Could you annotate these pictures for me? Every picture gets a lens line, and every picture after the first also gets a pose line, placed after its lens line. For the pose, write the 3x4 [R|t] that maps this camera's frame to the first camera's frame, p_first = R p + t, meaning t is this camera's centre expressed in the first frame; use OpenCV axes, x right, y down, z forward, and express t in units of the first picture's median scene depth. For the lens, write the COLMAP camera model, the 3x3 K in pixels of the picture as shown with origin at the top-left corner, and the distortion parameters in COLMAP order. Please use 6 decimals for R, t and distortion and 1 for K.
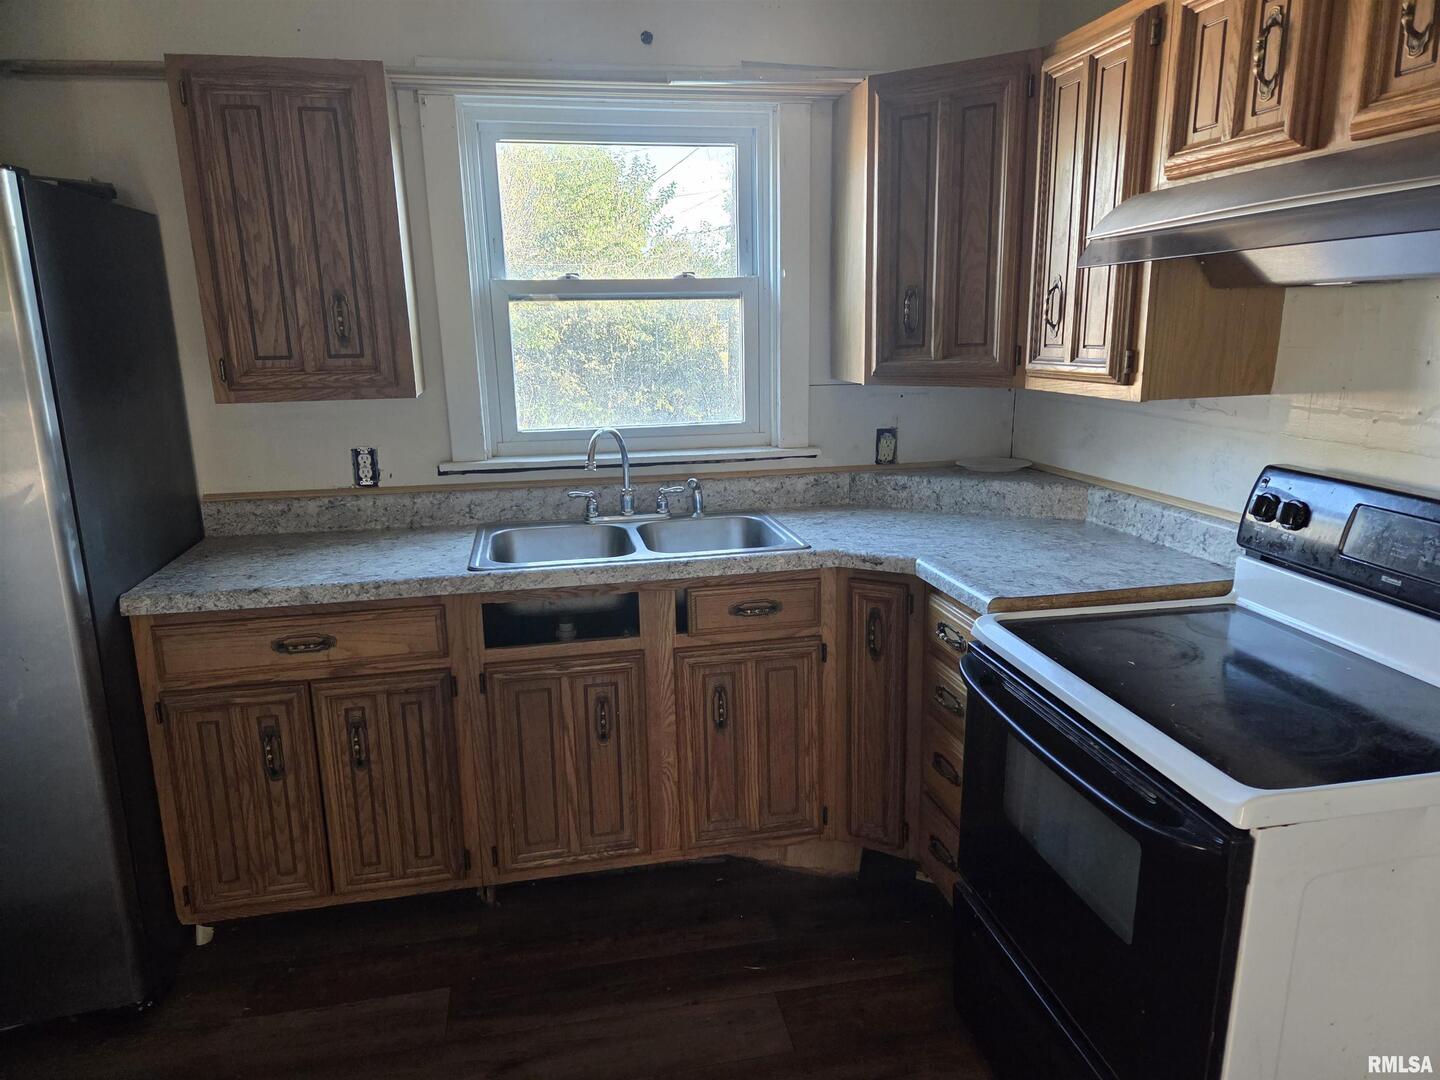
lens RADIAL K [[966.3, 0, 723.5], [0, 966.3, 541.6], [0, 0, 1]] dist [0.043064, -0.001896]
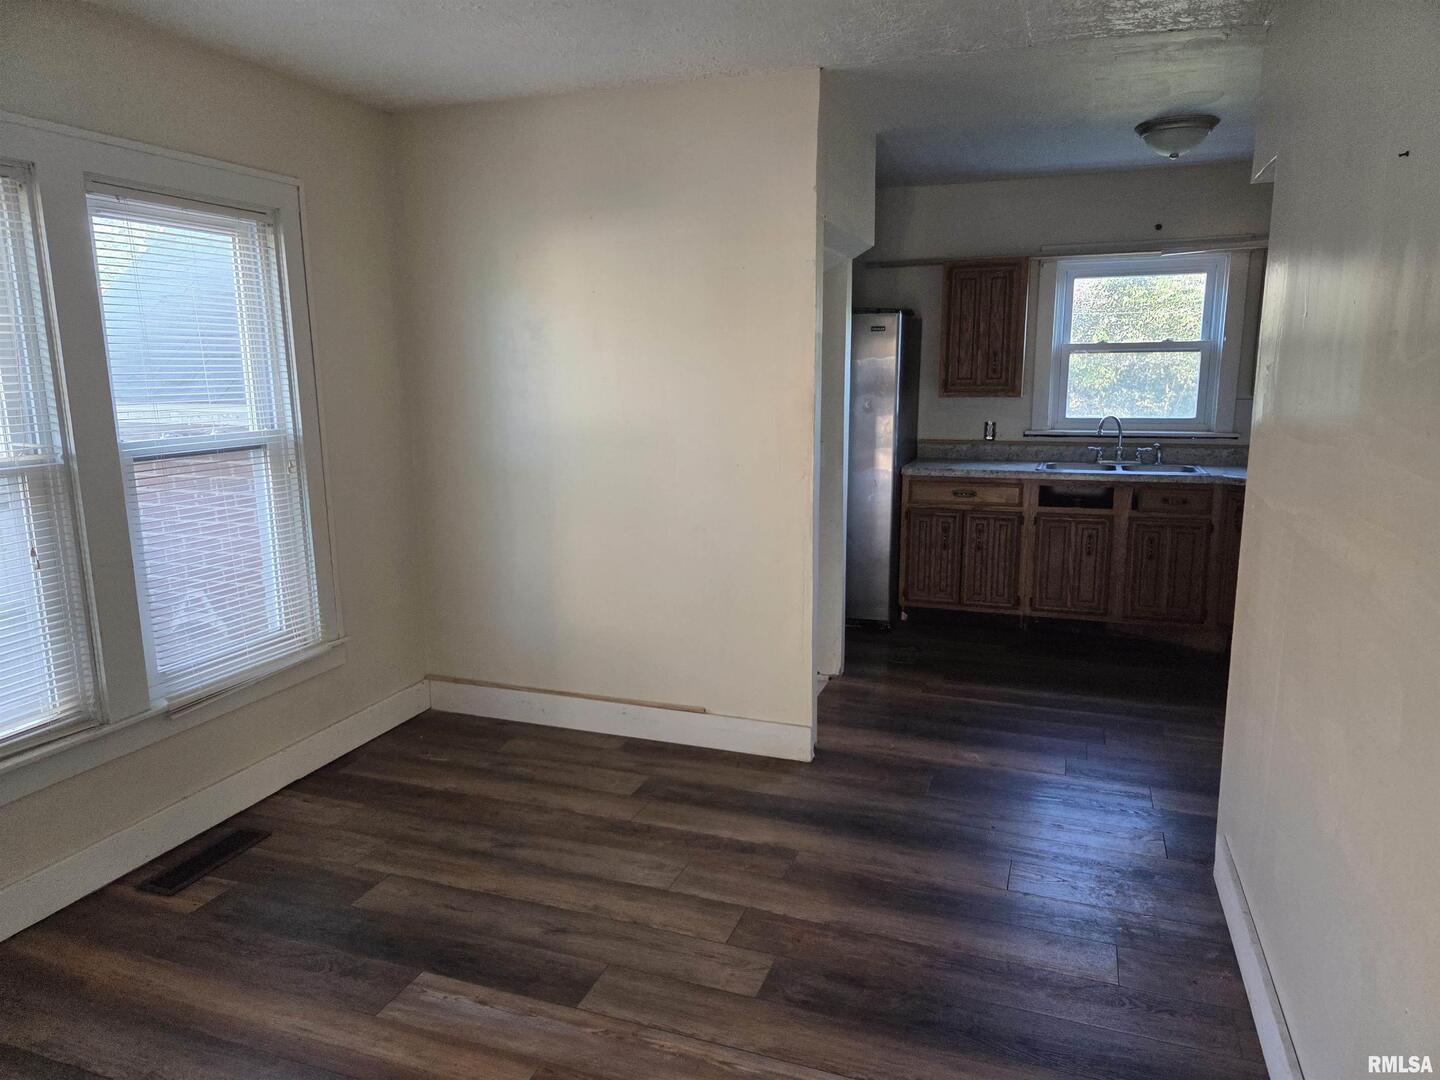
lens RADIAL K [[966.3, 0, 713.7], [0, 966.3, 546.3], [0, 0, 1]] dist [0.043064, -0.001896]
pose [[0.848370, 0.107784, -0.518316, 0.289169], [-0.126375, 0.991982, -0.000565, 0.290559], [0.514100, 0.065982, 0.855189, -1.290941]]
